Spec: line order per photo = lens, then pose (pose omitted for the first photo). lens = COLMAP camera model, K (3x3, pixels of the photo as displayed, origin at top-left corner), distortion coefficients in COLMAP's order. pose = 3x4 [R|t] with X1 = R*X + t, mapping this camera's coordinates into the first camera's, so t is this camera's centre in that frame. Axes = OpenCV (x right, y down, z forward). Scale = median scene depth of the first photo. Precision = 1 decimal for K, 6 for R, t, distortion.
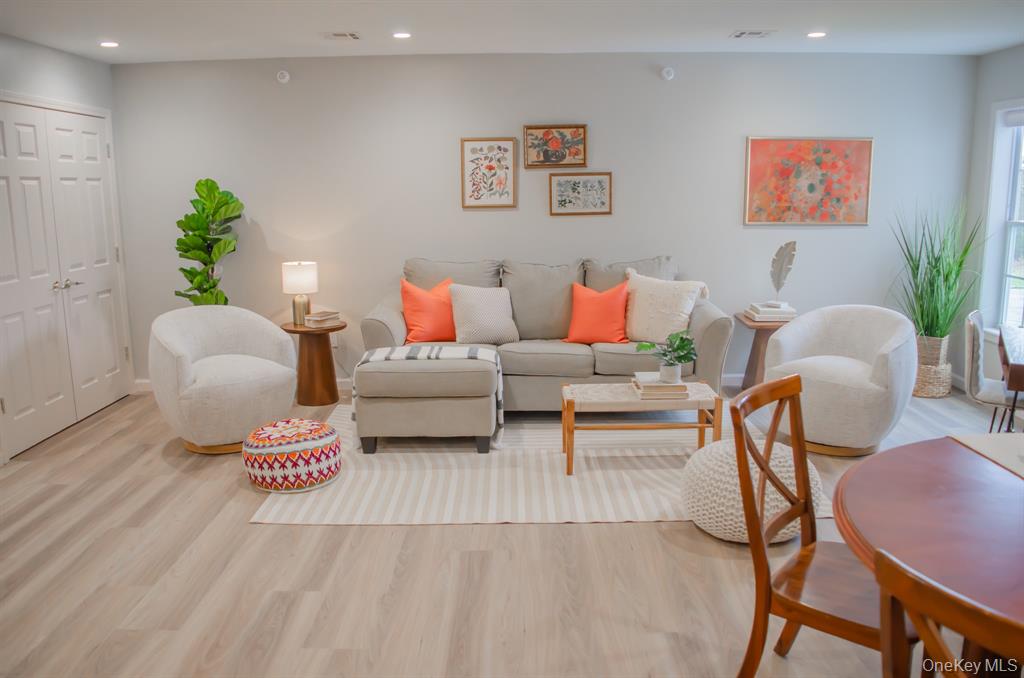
lens RADIAL K [[799.4, 0, 514.1], [0, 799.4, 345.4], [0, 0, 1]] dist [-0.095081, 0.018738]
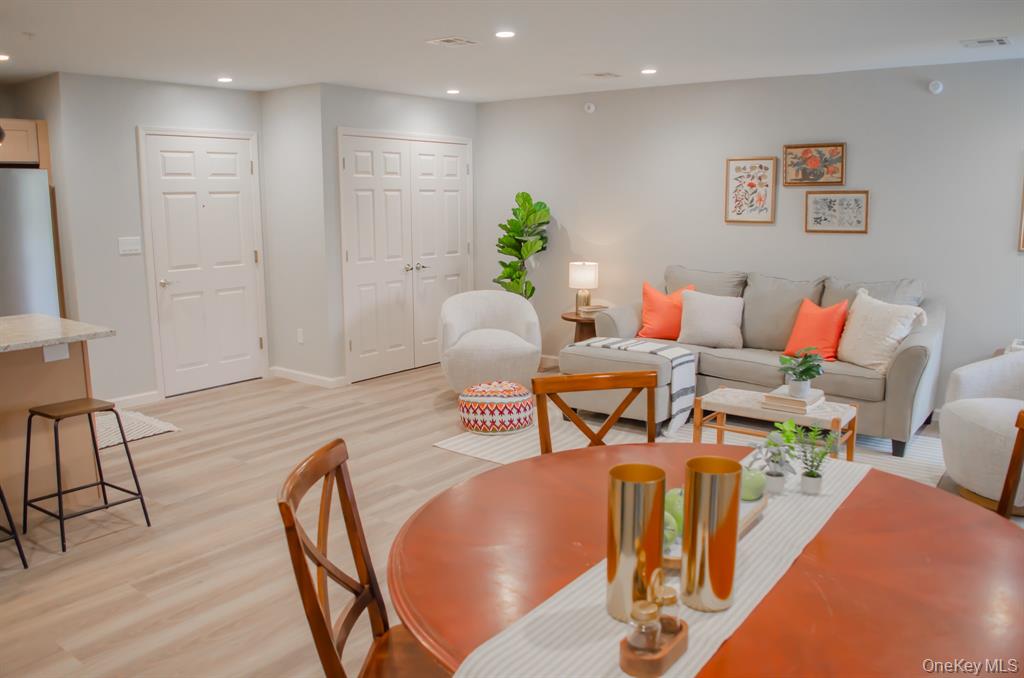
lens RADIAL K [[799.4, 0, 514.1], [0, 799.4, 345.4], [0, 0, 1]] dist [-0.095081, 0.018738]
pose [[0.797737, 0.115937, -0.591755, 0.368779], [-0.121165, 0.992147, 0.031040, -0.005118], [0.590706, 0.046938, 0.805520, -0.028295]]
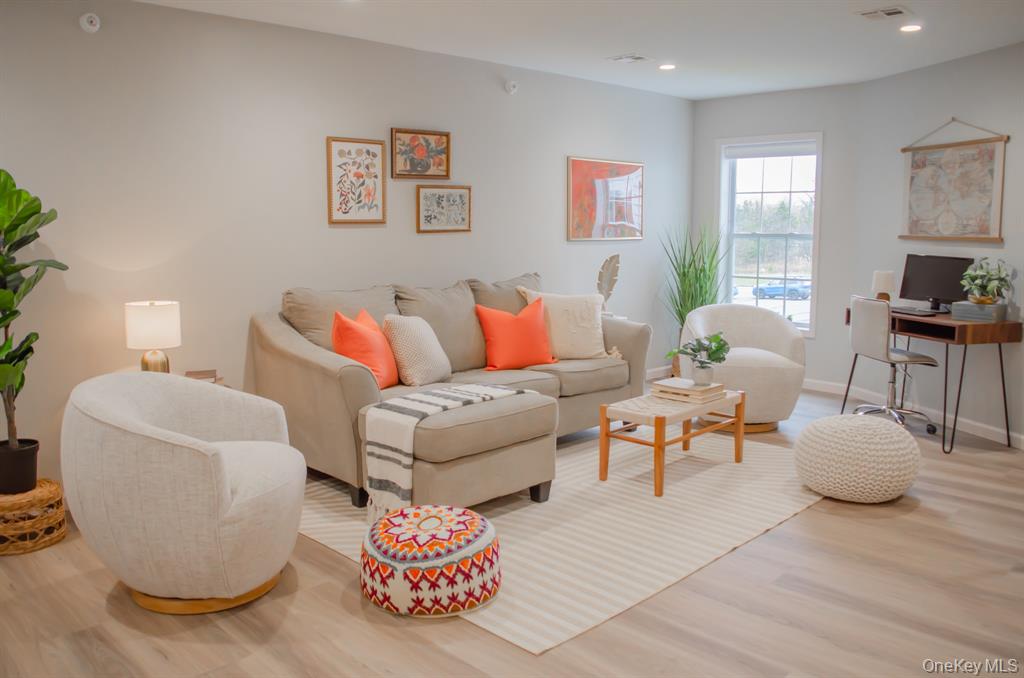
lens RADIAL K [[799.4, 0, 514.1], [0, 799.4, 345.4], [0, 0, 1]] dist [-0.095081, 0.018738]
pose [[0.712934, -0.096878, 0.694507, -0.506356], [0.134805, 0.990872, -0.000164, -0.027070], [-0.688152, 0.093740, 0.719486, 0.316927]]
